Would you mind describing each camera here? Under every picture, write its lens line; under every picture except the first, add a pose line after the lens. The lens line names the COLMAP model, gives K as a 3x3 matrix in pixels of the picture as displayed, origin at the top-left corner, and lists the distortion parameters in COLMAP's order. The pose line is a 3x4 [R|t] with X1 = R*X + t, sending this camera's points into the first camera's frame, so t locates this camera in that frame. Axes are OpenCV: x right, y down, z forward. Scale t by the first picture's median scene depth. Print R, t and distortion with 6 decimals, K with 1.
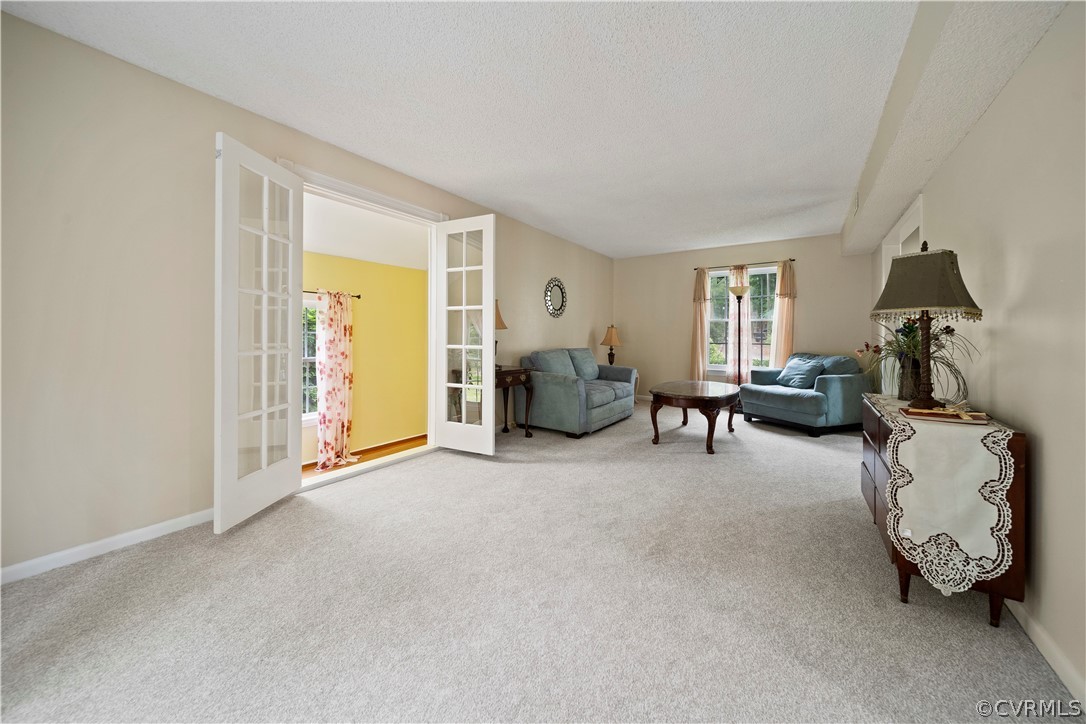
lens RADIAL K [[389.1, 0, 542.4], [0, 389.1, 333.5], [0, 0, 1]] dist [-0.009109, -0.000060]
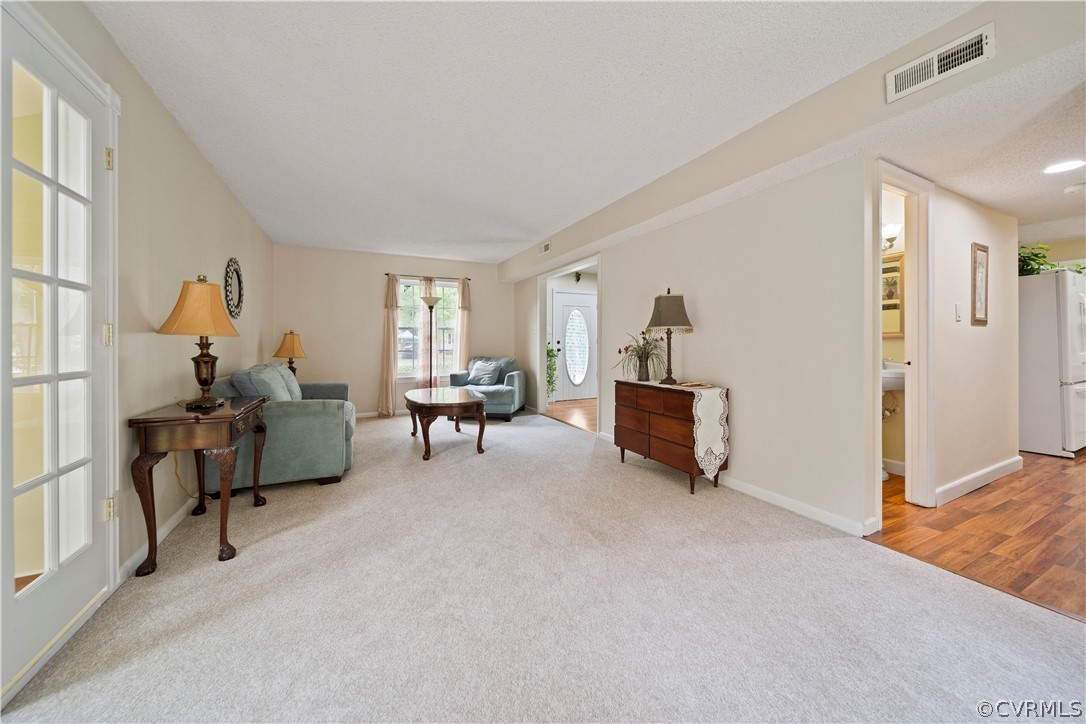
lens RADIAL K [[382.9, 0, 544.0], [0, 382.9, 343.0], [0, 0, 1]] dist [-0.008529, -0.000030]
pose [[0.487366, -0.009745, 0.873143, -0.358689], [0.003398, 0.999951, 0.009263, -0.003989], [-0.873191, -0.001547, 0.487376, 0.292631]]
